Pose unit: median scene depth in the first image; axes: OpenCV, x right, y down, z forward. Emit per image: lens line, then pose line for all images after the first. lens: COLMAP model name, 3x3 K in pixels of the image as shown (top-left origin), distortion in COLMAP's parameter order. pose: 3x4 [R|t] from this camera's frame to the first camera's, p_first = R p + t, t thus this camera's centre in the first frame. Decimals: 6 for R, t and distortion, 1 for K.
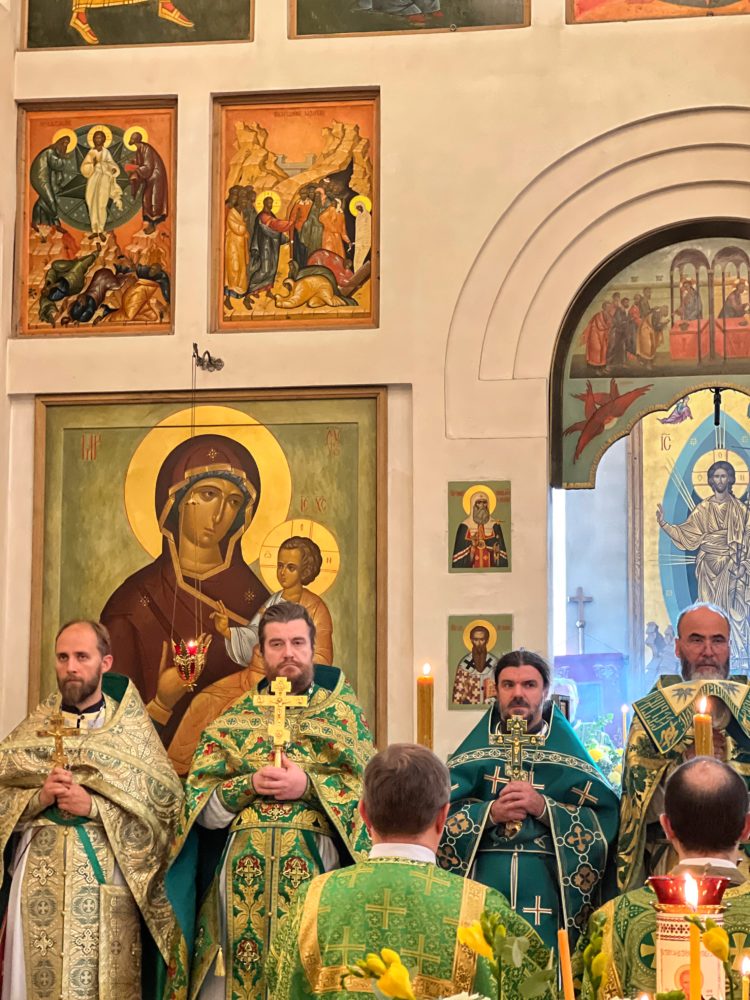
lens RADIAL K [[2209.9, 0, 376.8], [0, 2209.9, 480.8], [0, 0, 1]] dist [0.185927, 0.000000]
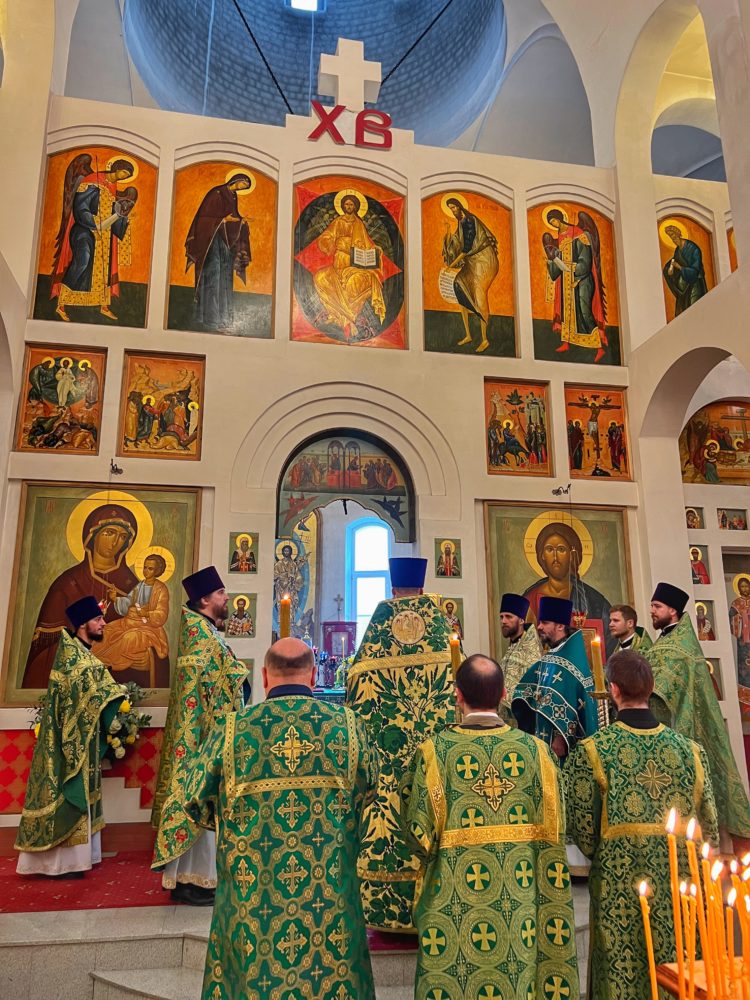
lens RADIAL K [[747.8, 0, 371.2], [0, 747.8, 493.6], [0, 0, 1]] dist [0.060756, -0.071156]
pose [[0.941029, 0.074852, 0.329942, -0.081888], [-0.042119, 0.993551, -0.105274, 0.034176], [-0.335694, 0.085169, 0.938113, 0.247017]]
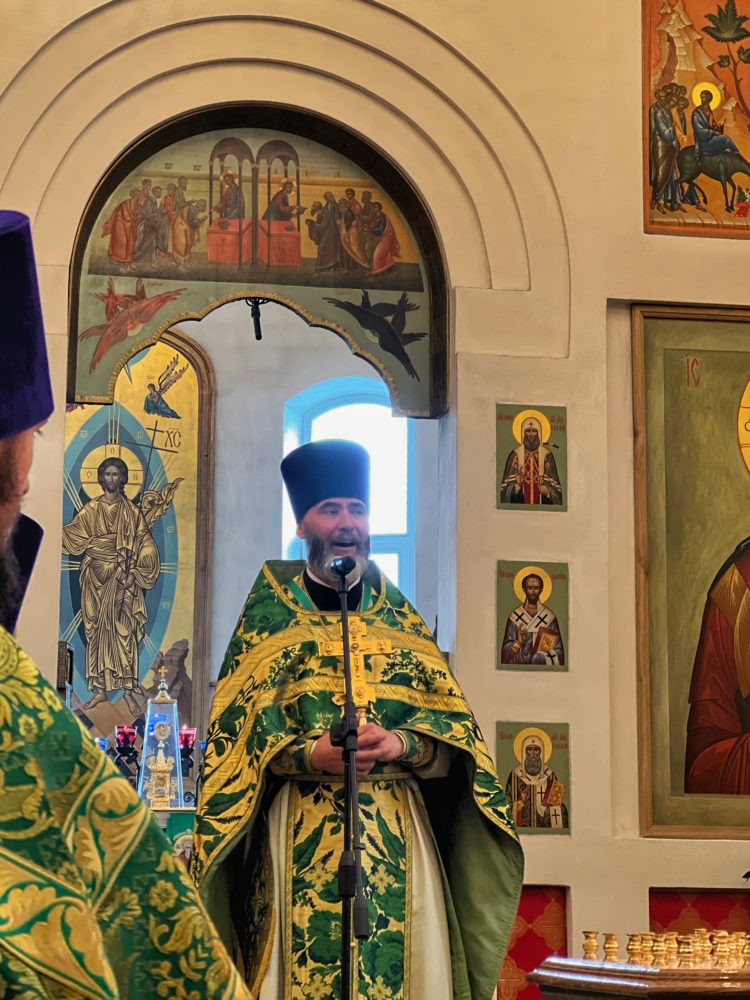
lens RADIAL K [[2373.0, 0, 351.9], [0, 2373.0, 473.3], [0, 0, 1]] dist [0.101252, 0.000000]
pose [[0.946314, 0.062581, 0.317133, -0.102204], [-0.049752, 0.997588, -0.048401, 0.069428], [-0.319397, 0.030024, 0.947145, 0.107524]]
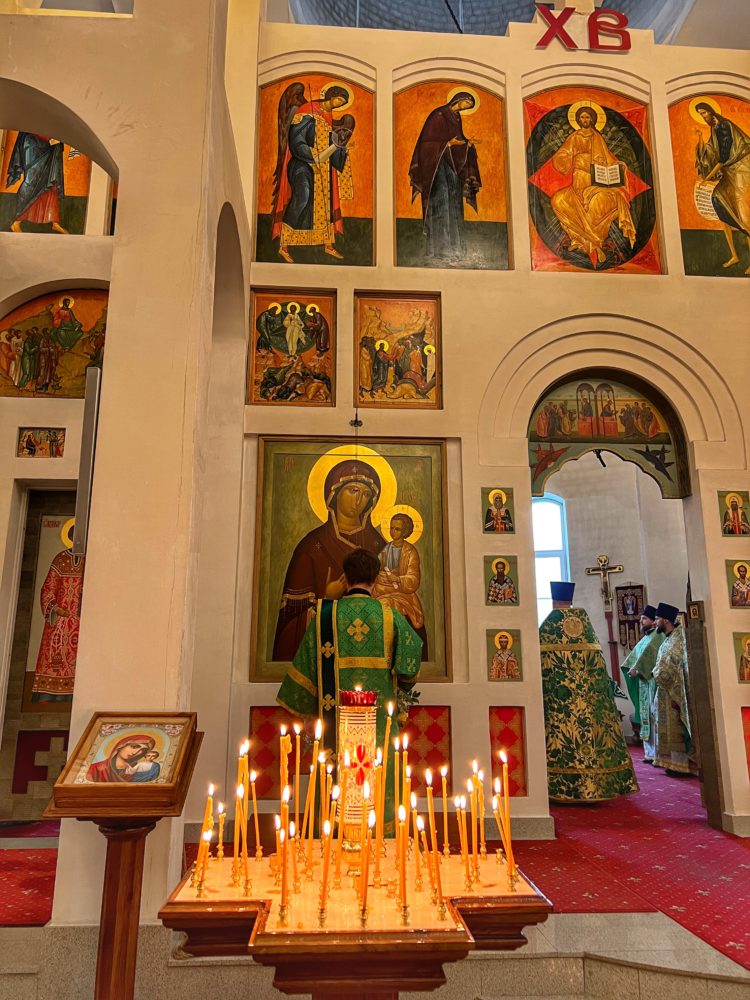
lens RADIAL K [[747.8, 0, 374.3], [0, 747.8, 493.2], [0, 0, 1]] dist [0.060756, -0.071156]
pose [[0.974509, 0.047708, 0.219215, -0.198355], [-0.026874, 0.994916, -0.097056, 0.070232], [-0.222731, 0.088691, 0.970837, 0.376346]]
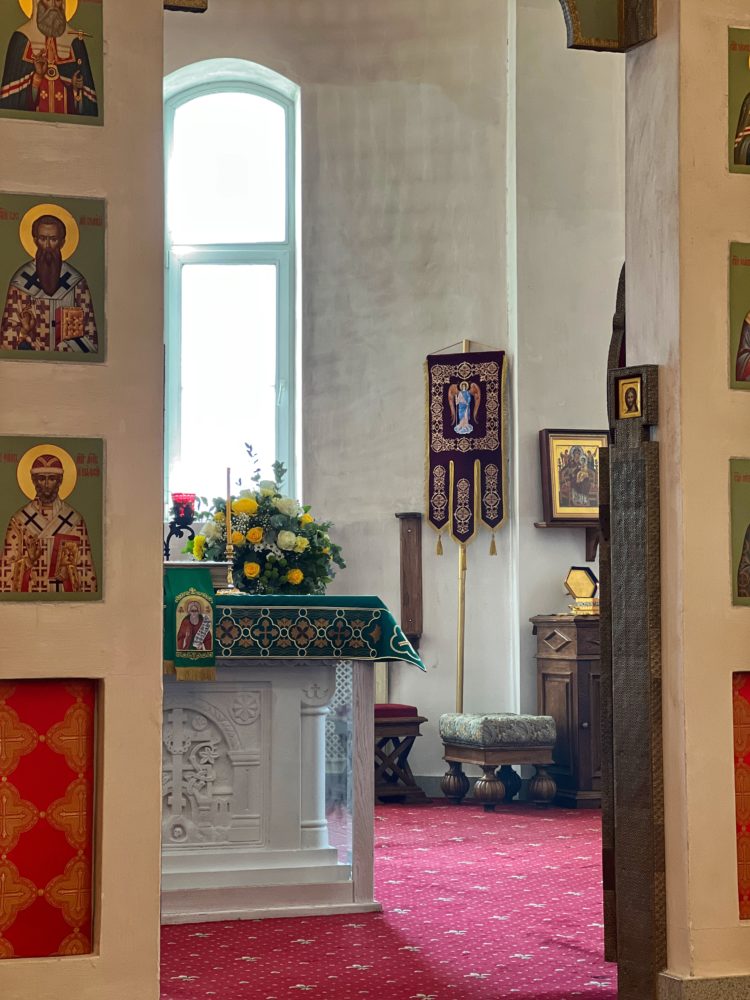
lens RADIAL K [[2209.9, 0, 370.2], [0, 2209.9, 499.2], [0, 0, 1]] dist [0.185927, 0.000000]
pose [[0.876143, 0.021285, 0.481580, -0.151255], [-0.061807, 0.995739, 0.068437, 0.091194], [-0.478072, -0.089725, 0.873726, 0.436126]]
